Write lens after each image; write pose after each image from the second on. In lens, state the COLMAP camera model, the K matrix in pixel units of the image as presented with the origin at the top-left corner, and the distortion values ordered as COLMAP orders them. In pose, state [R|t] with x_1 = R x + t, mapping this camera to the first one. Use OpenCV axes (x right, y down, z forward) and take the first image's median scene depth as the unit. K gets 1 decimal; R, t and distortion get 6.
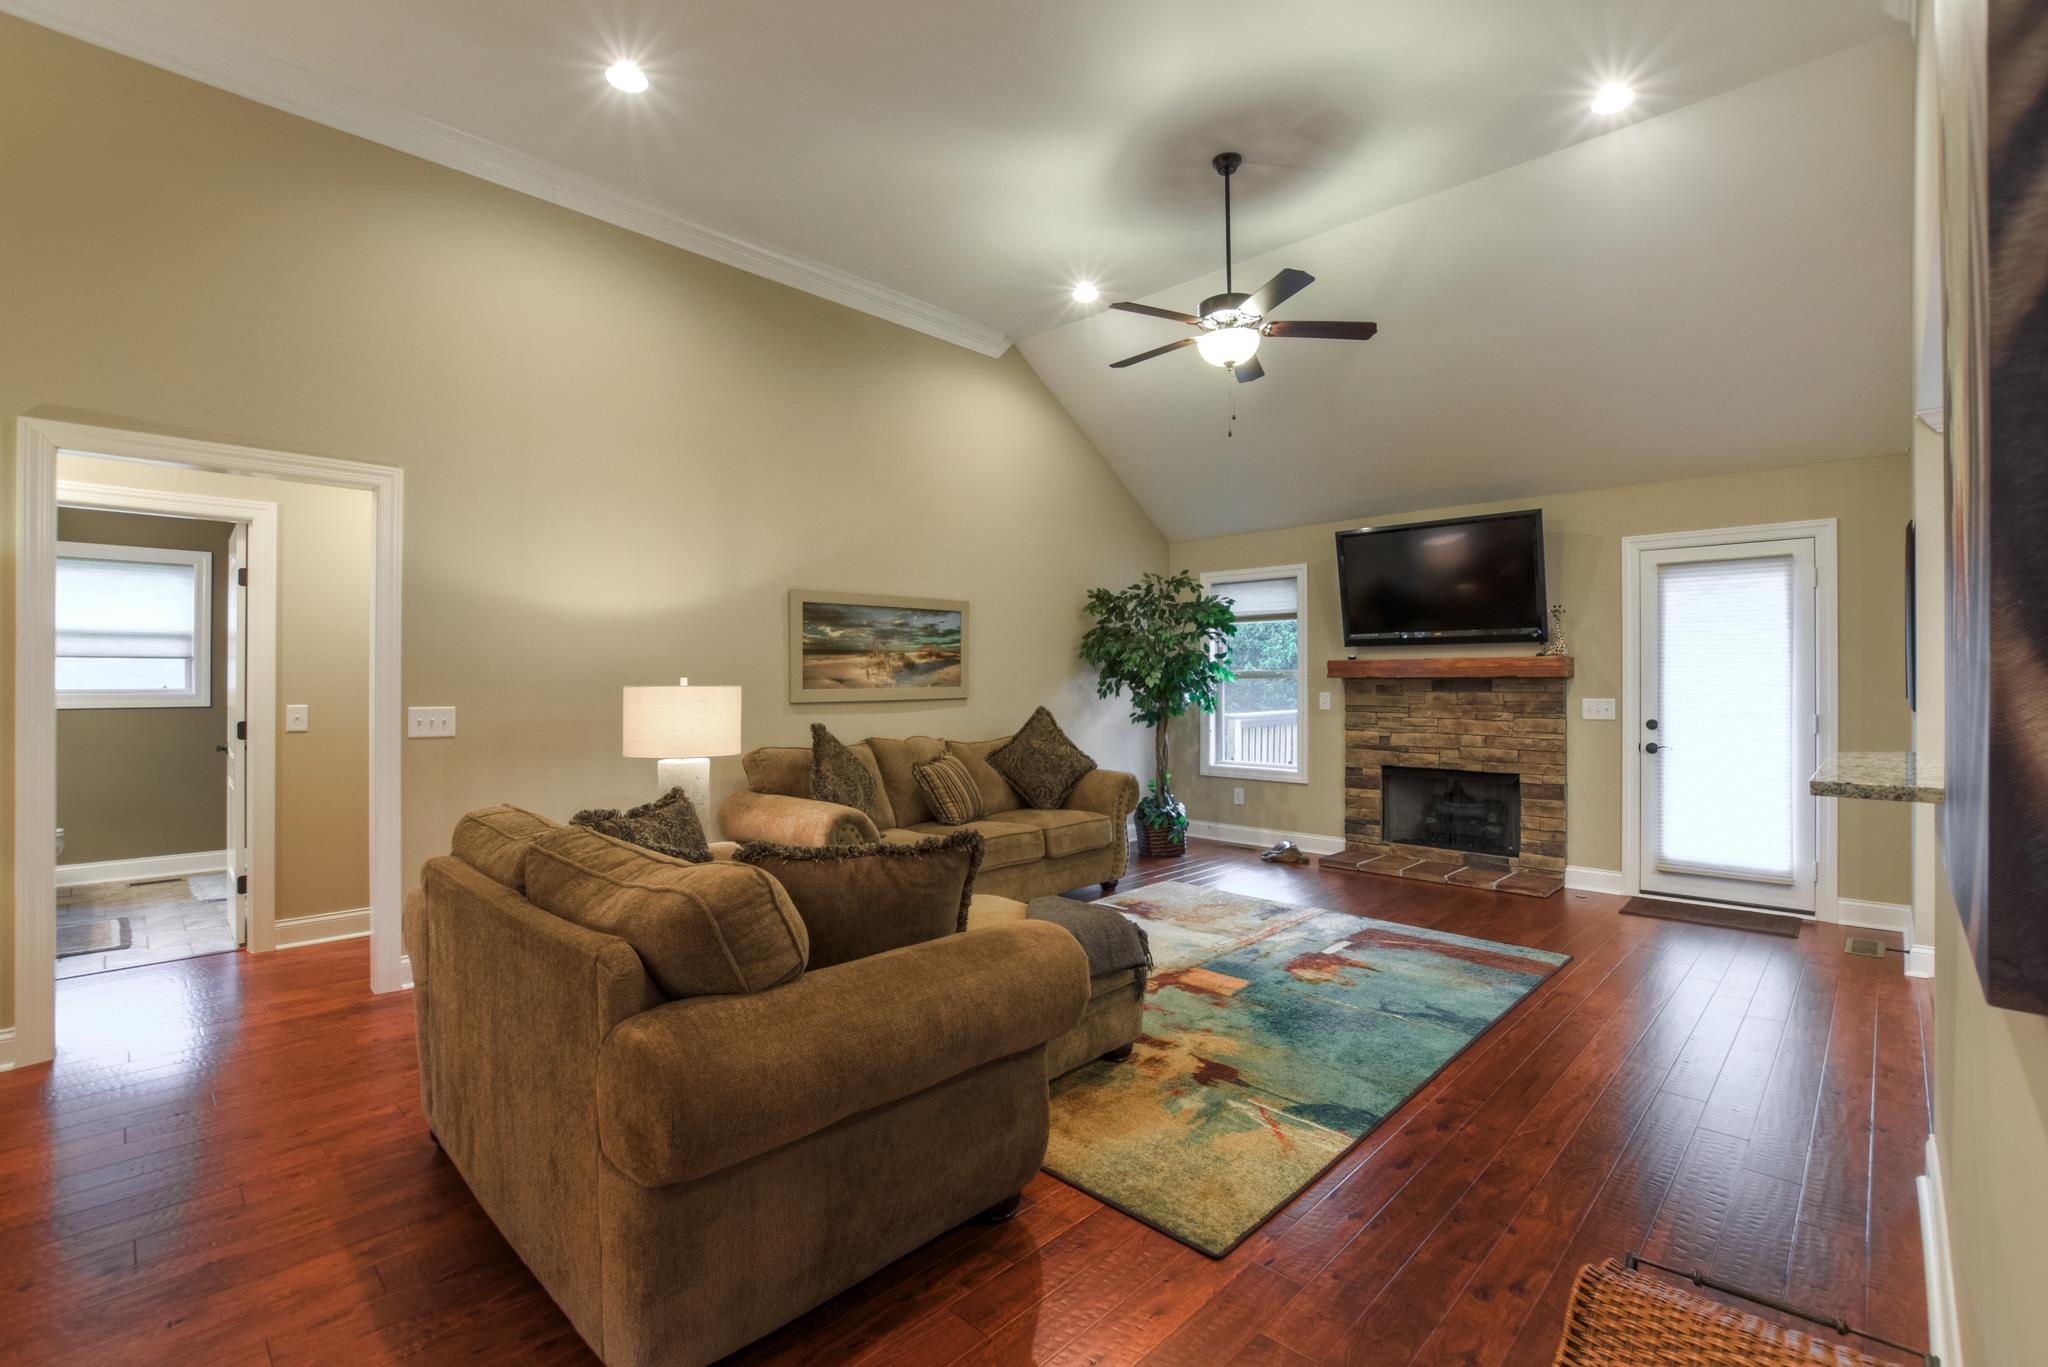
lens RADIAL K [[913.4, 0, 1027.7], [0, 913.4, 684.4], [0, 0, 1]] dist [-0.016881, -0.000202]
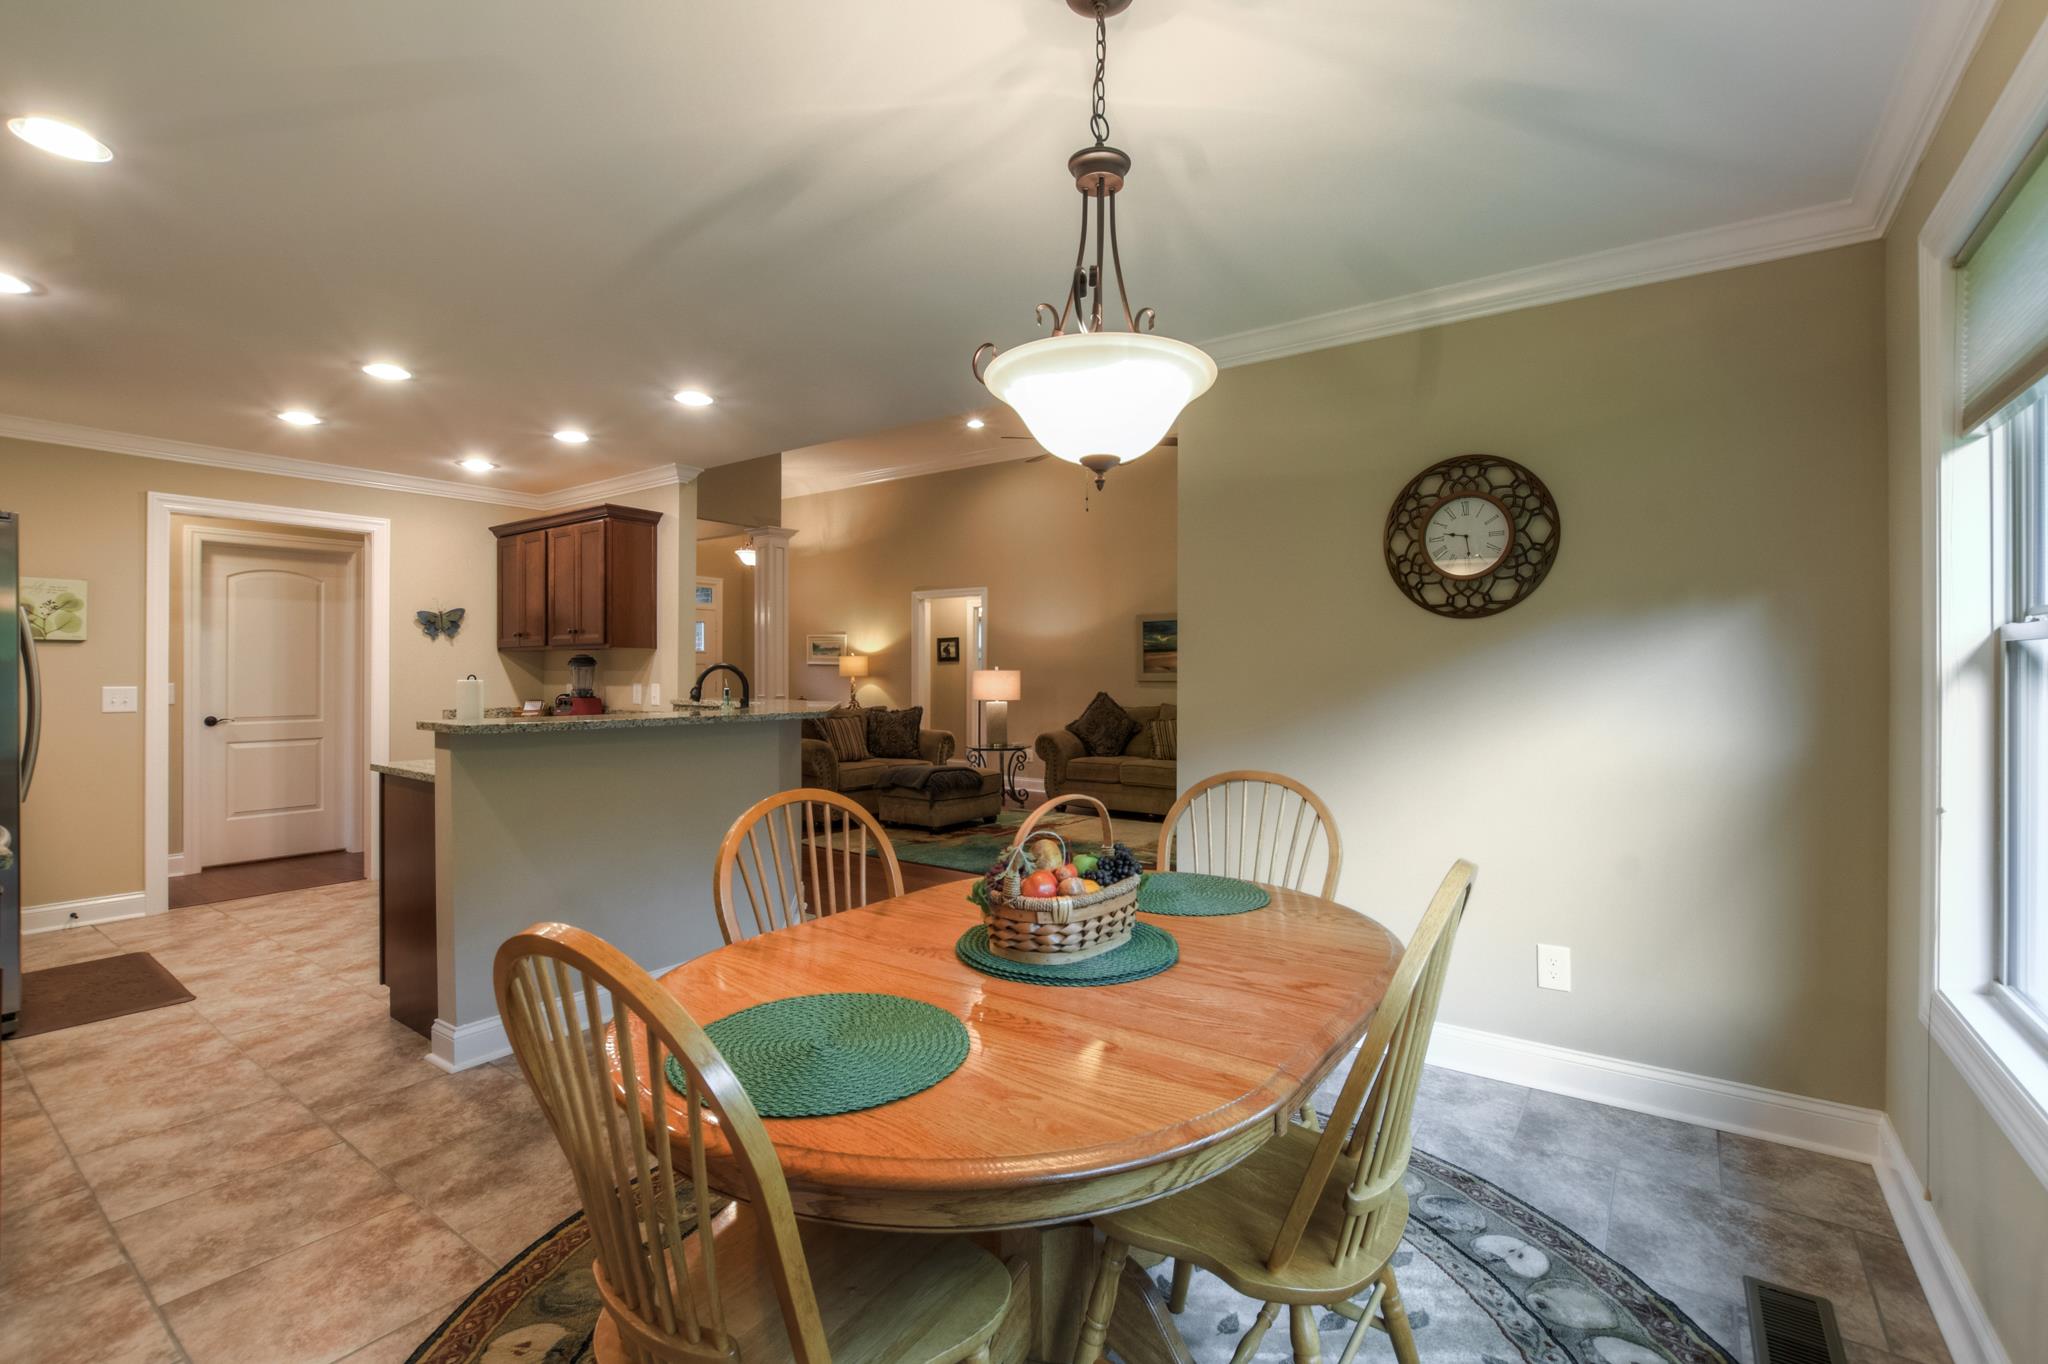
lens RADIAL K [[913.4, 0, 1023.1], [0, 913.4, 672.5], [0, 0, 1]] dist [-0.016881, -0.000202]
pose [[0.139164, 0.000728, -0.990269, 1.277412], [-0.004616, 0.999989, 0.000087, 0.004732], [0.990259, 0.004559, 0.139166, 0.478569]]
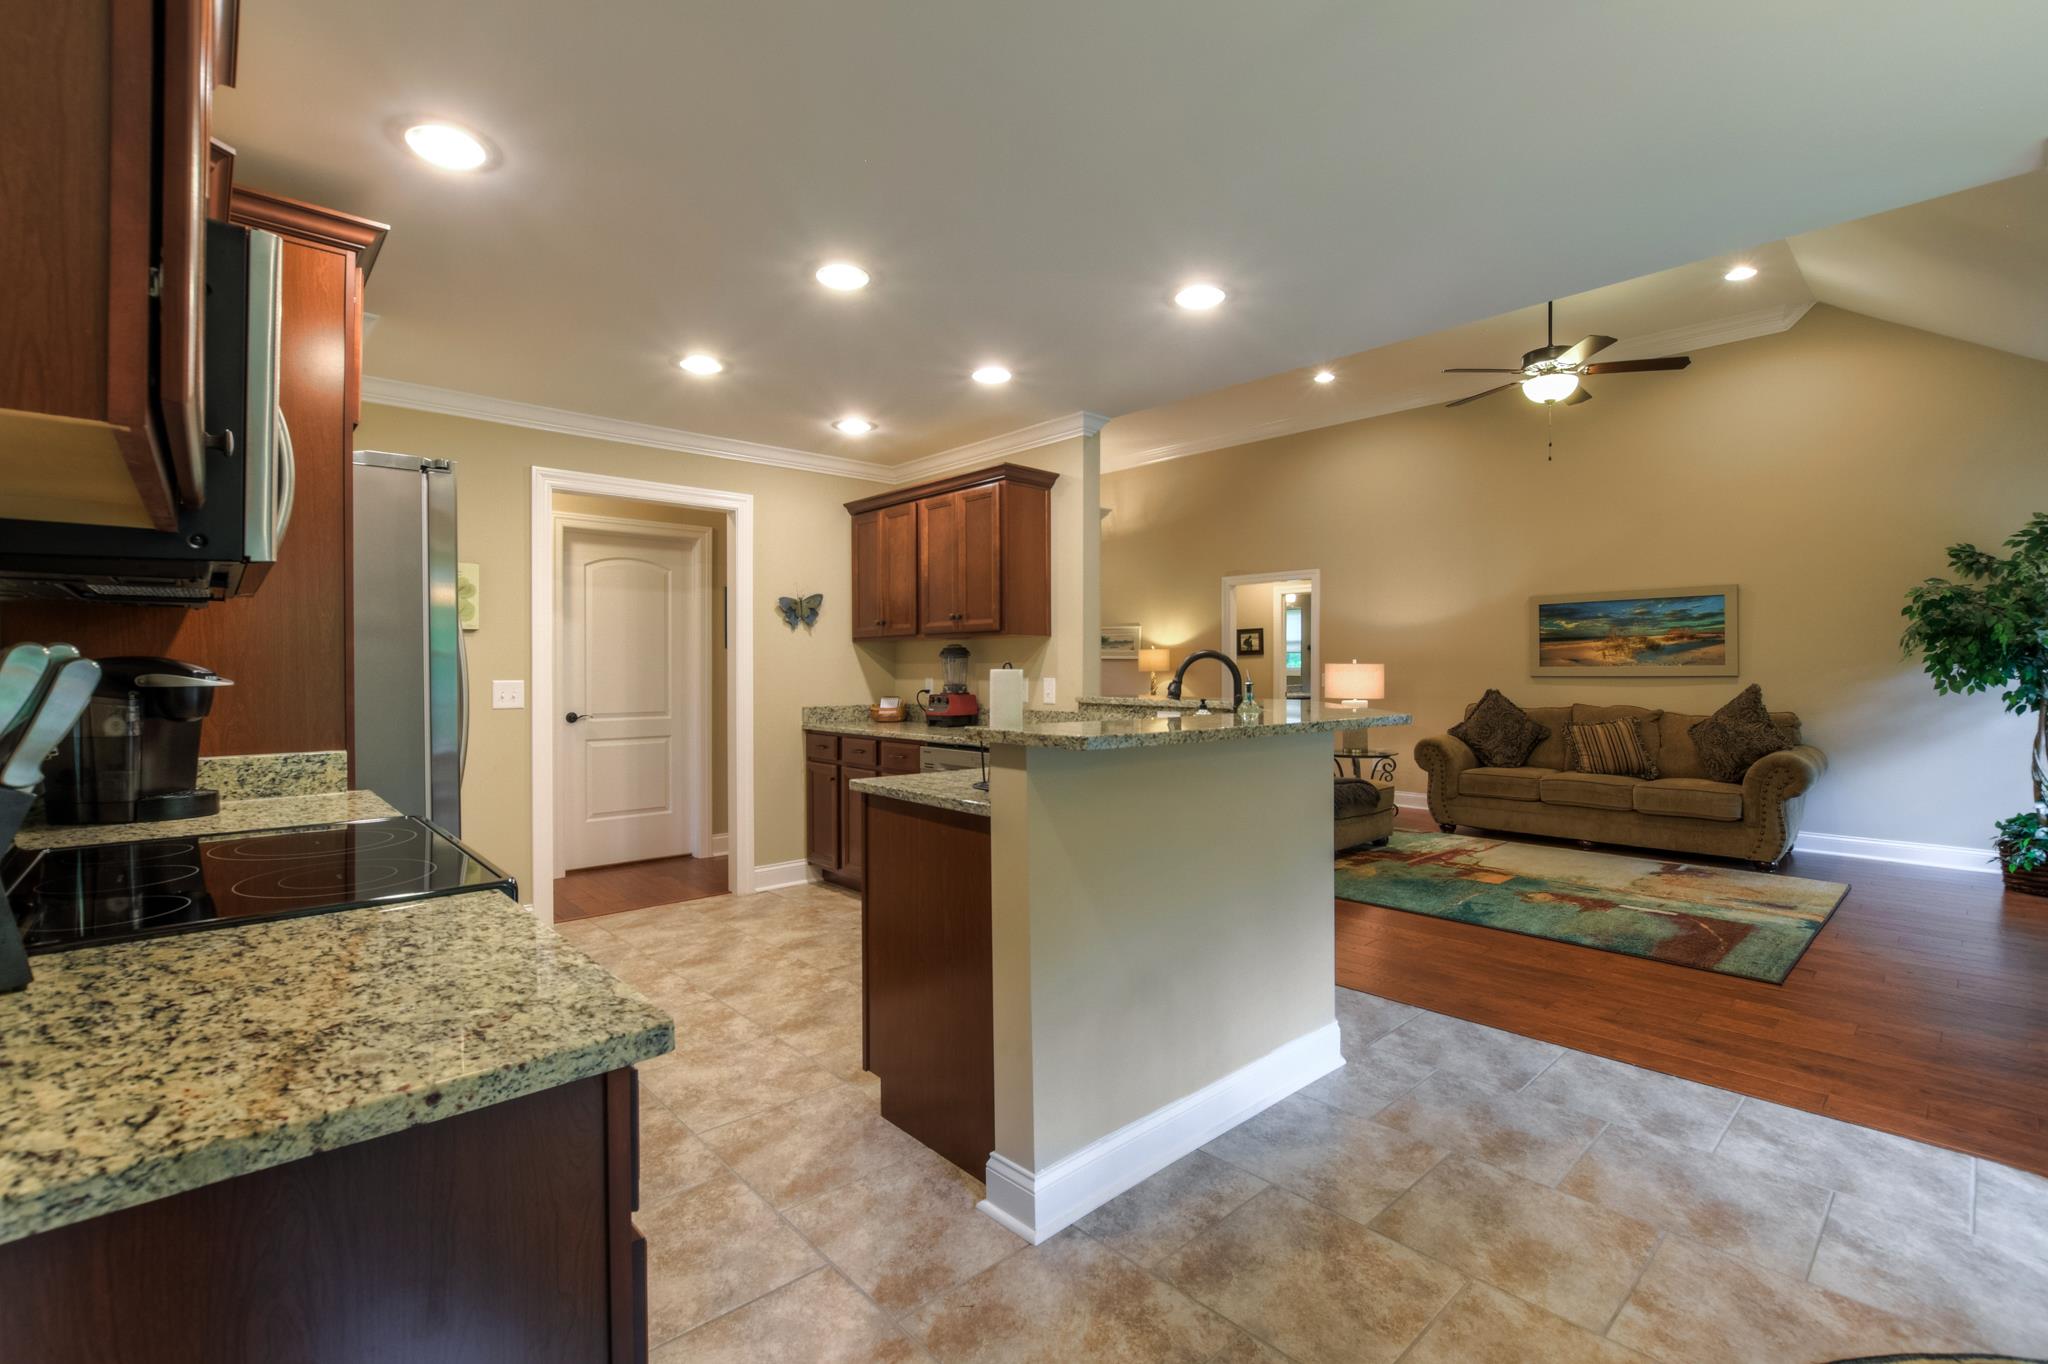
lens RADIAL K [[913.4, 0, 1033.4], [0, 913.4, 680.8], [0, 0, 1]] dist [-0.016881, -0.000202]
pose [[-0.059266, 0.012603, -0.998163, 1.086610], [-0.003158, 0.999913, 0.012812, 0.010483], [0.998237, 0.003911, -0.059221, 0.264941]]
